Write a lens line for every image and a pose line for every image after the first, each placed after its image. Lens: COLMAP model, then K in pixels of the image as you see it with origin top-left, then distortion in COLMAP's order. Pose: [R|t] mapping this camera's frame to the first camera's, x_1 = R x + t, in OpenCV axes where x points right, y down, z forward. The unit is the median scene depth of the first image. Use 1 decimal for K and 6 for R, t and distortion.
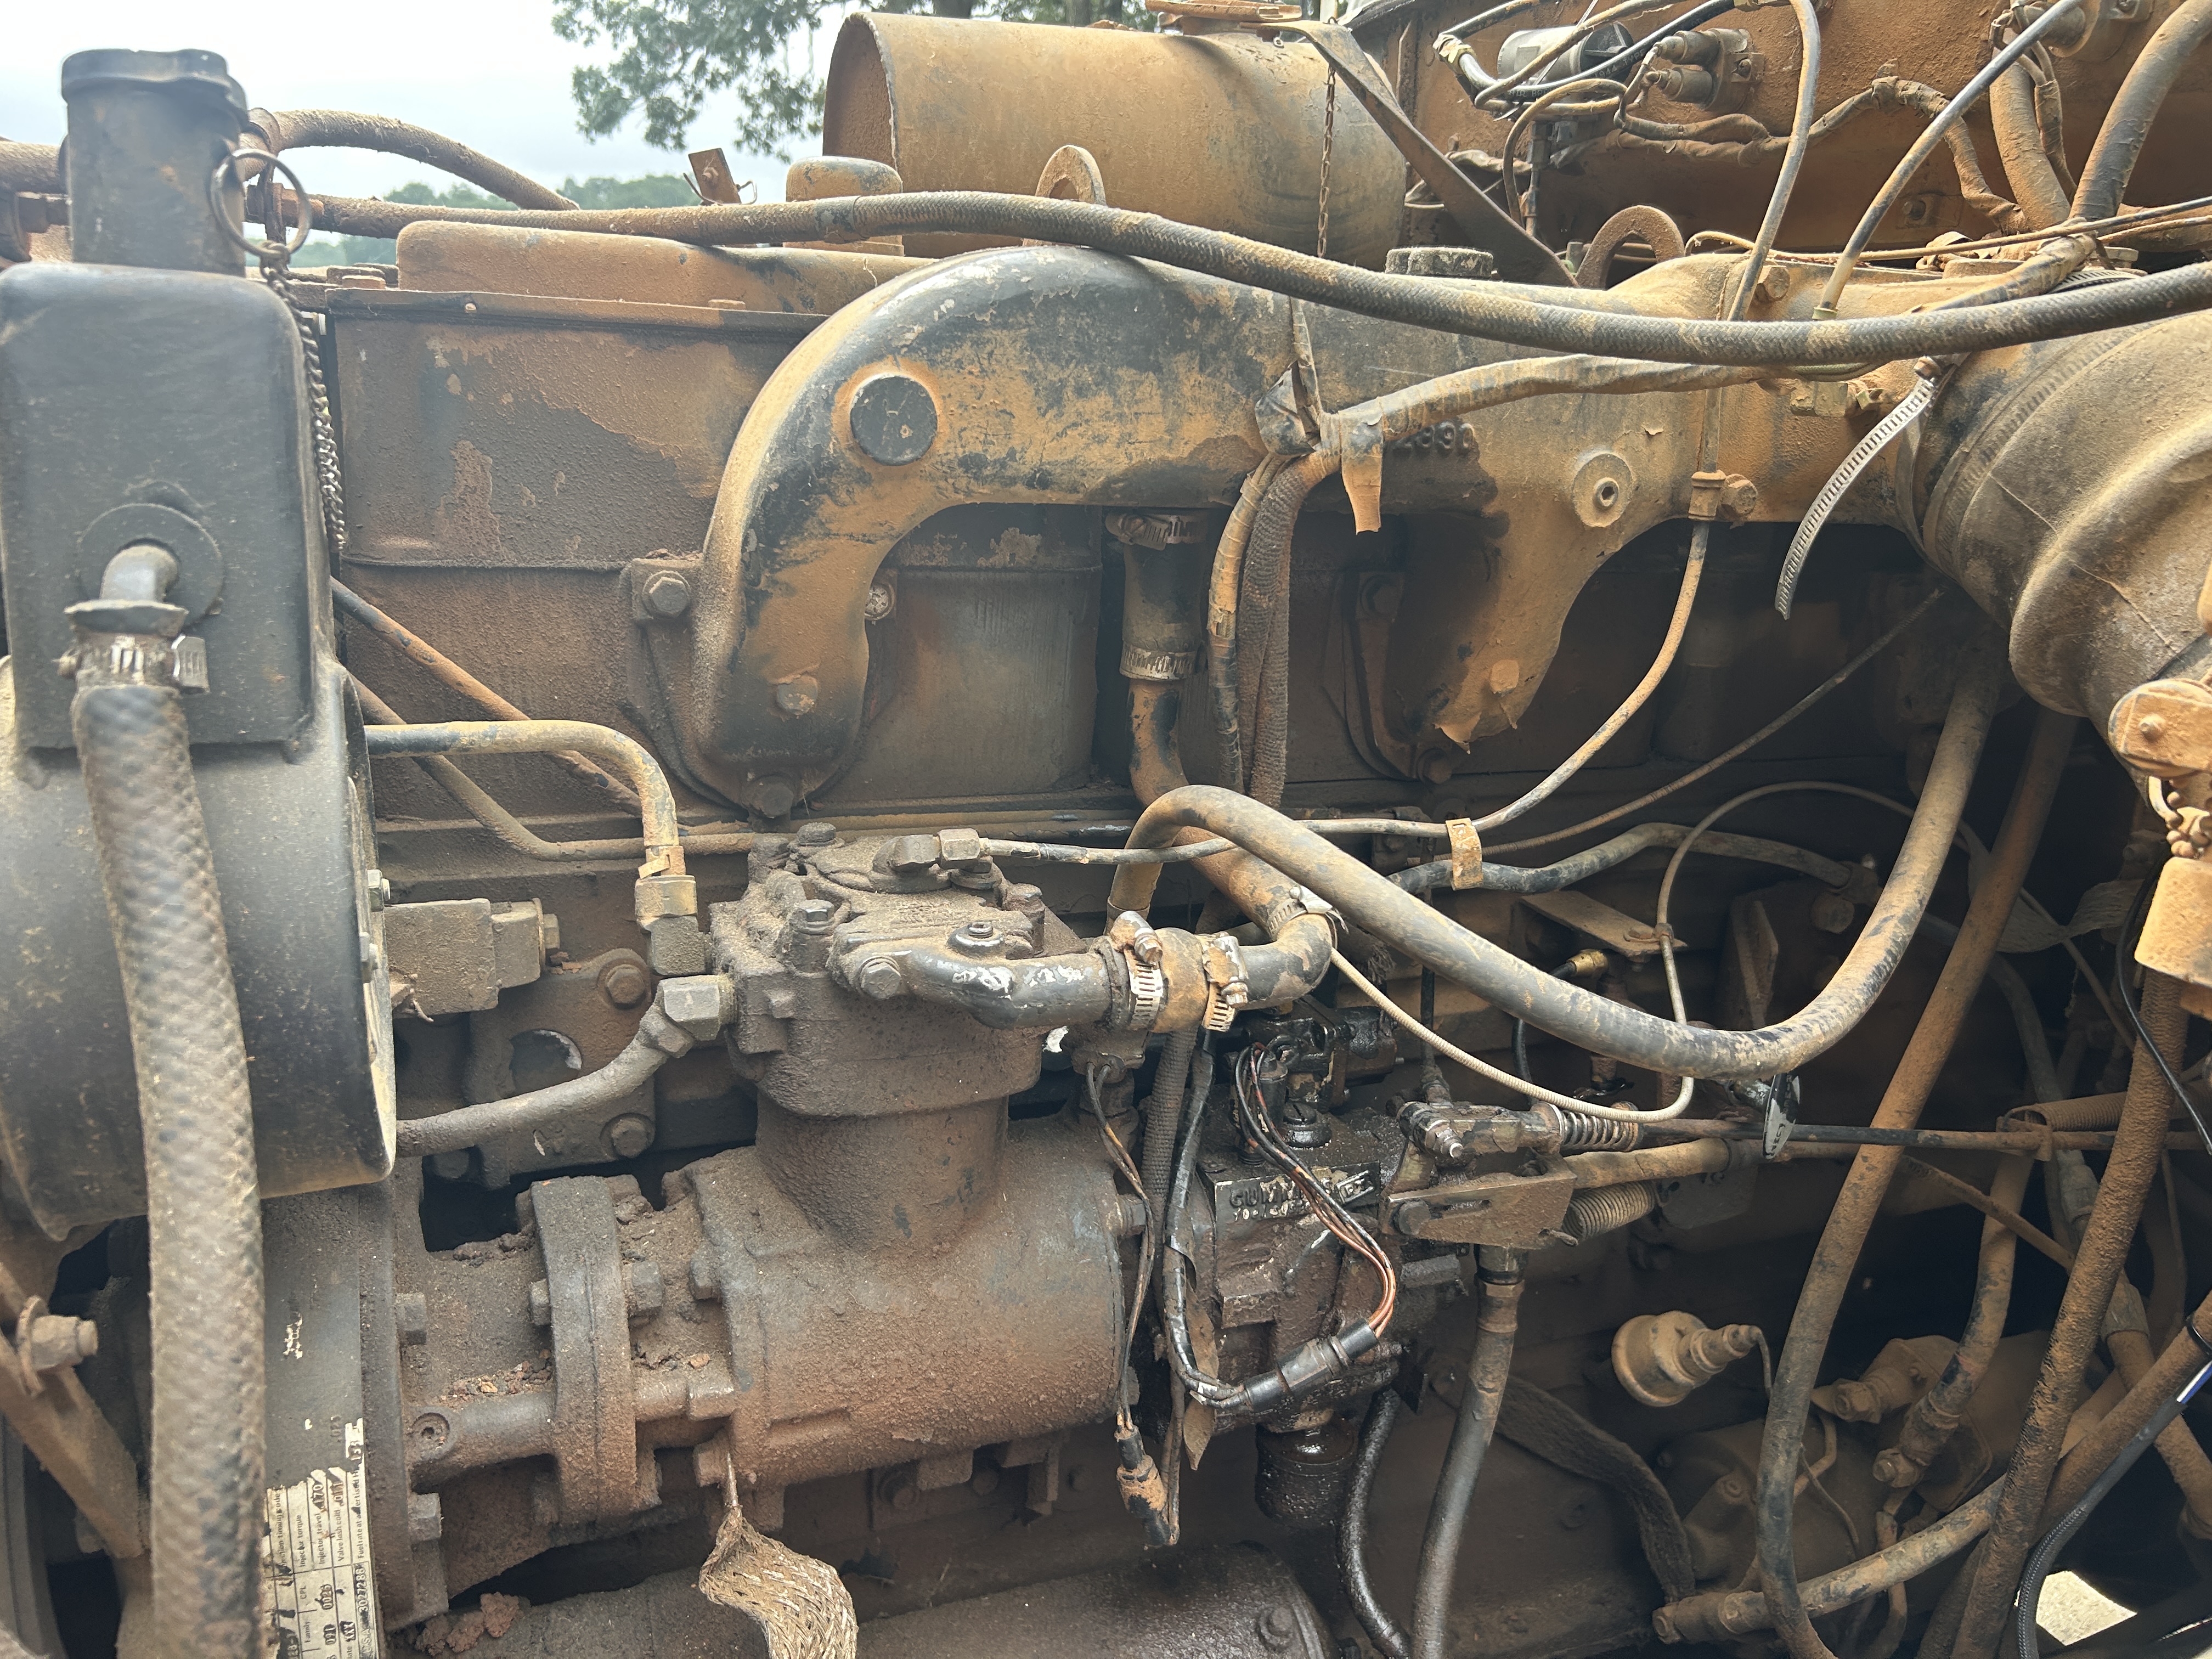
lens RADIAL K [[1660.5, 0, 1106.0], [0, 1660.5, 829.5], [0, 0, 1]] dist [0.005223, -0.006025]
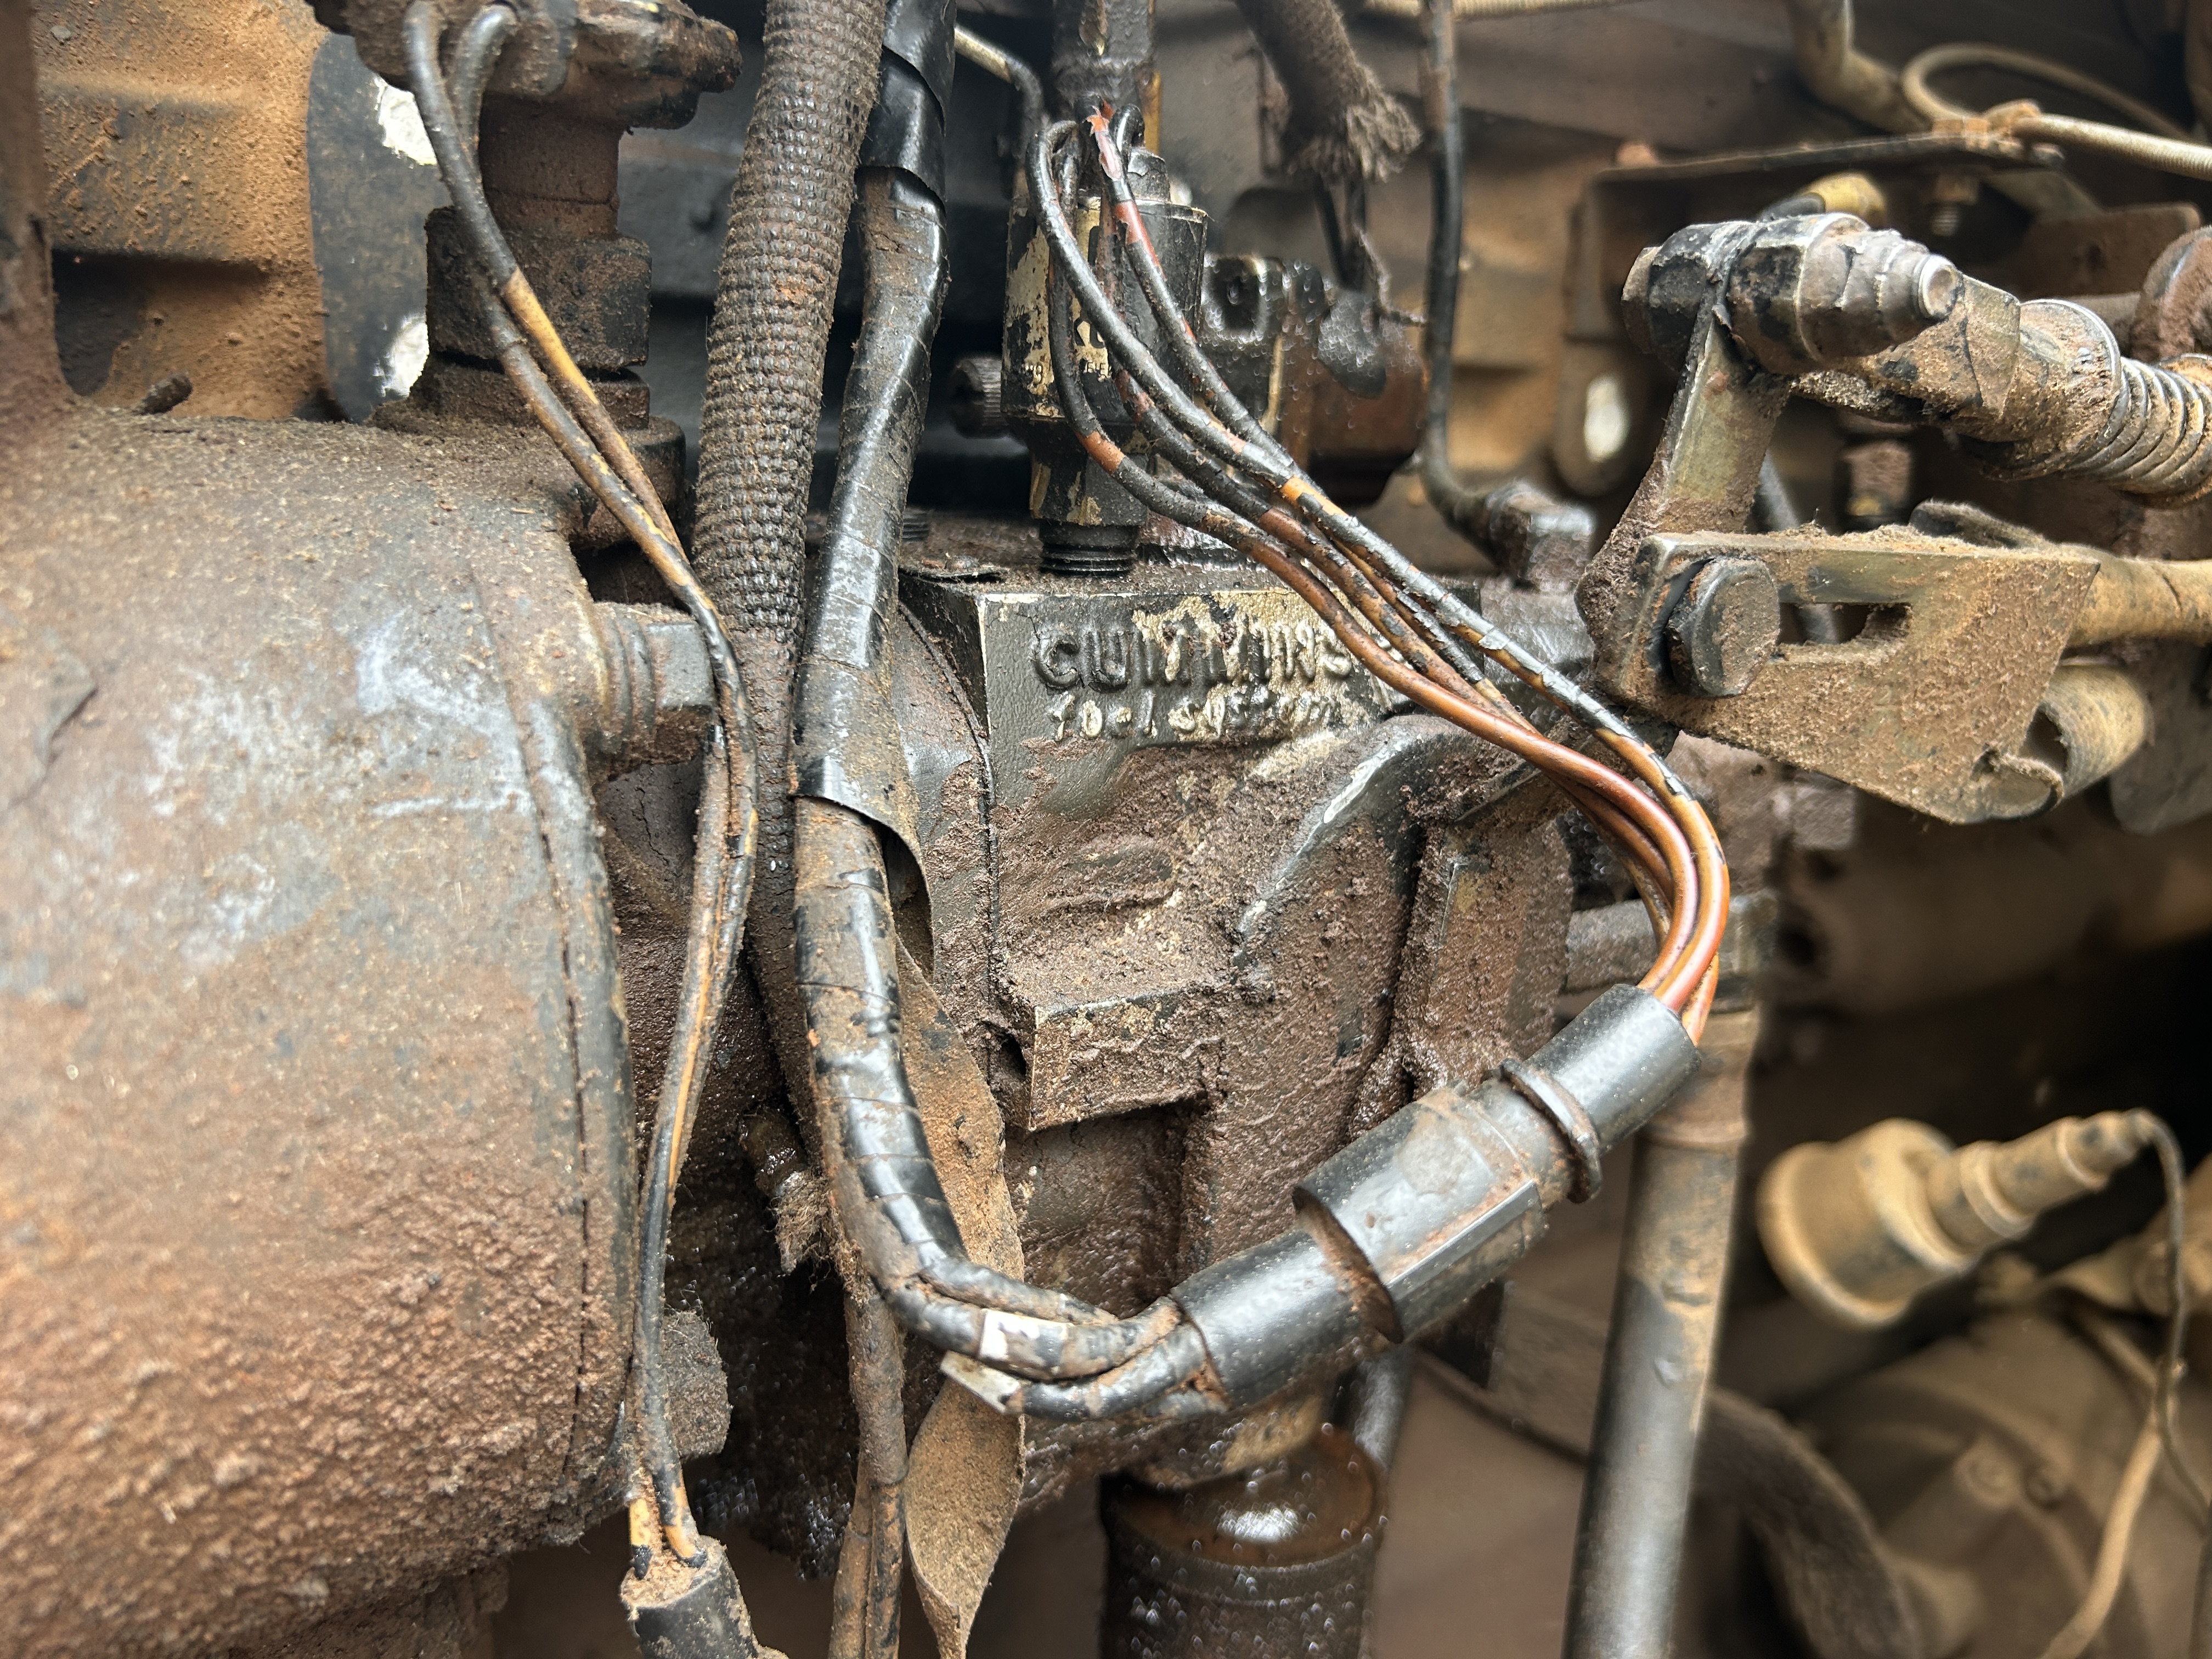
lens RADIAL K [[1675.4, 0, 1093.9], [0, 1675.4, 843.0], [0, 0, 1]] dist [0.000296, -0.010970]
pose [[0.977934, -0.049930, 0.202860, 0.027149], [0.052637, 0.998582, -0.007968, 0.257784], [-0.202174, 0.018470, 0.979175, 0.733987]]
